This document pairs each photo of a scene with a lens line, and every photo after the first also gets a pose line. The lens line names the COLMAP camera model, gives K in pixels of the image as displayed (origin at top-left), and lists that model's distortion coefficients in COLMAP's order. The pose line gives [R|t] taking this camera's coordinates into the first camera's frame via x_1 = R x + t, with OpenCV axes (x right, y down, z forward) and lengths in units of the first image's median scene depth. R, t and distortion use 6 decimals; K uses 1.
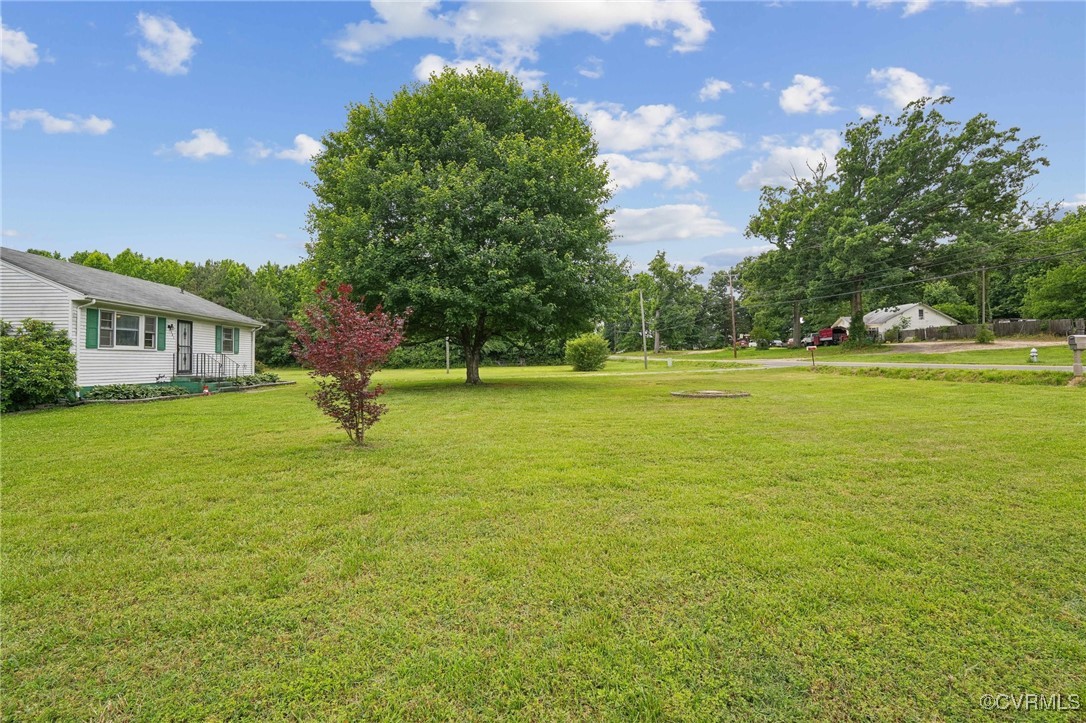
lens RADIAL K [[484.0, 0, 543.0], [0, 484.0, 361.5], [0, 0, 1]] dist [-0.000308, -0.000295]
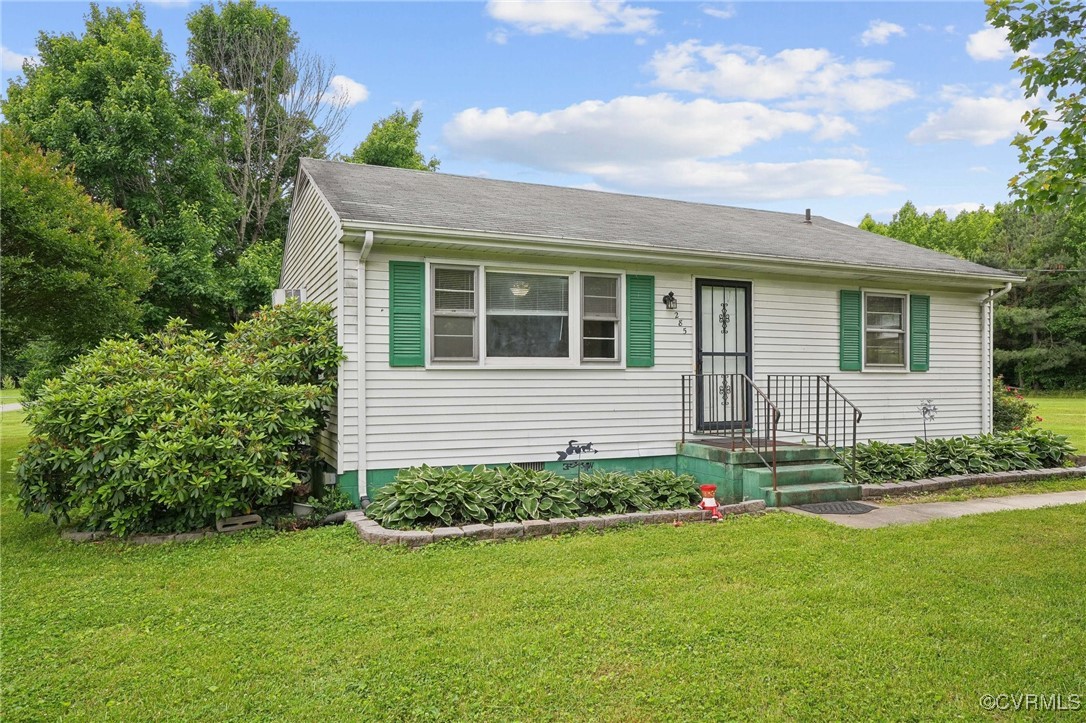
lens RADIAL K [[732.8, 0, 542.6], [0, 732.8, 367.1], [0, 0, 1]] dist [-0.001281, -0.001126]
pose [[0.310550, -0.015239, -0.950435, -0.290412], [0.003638, 0.999883, -0.014843, -0.014980], [0.950550, 0.001151, 0.310569, 0.744566]]
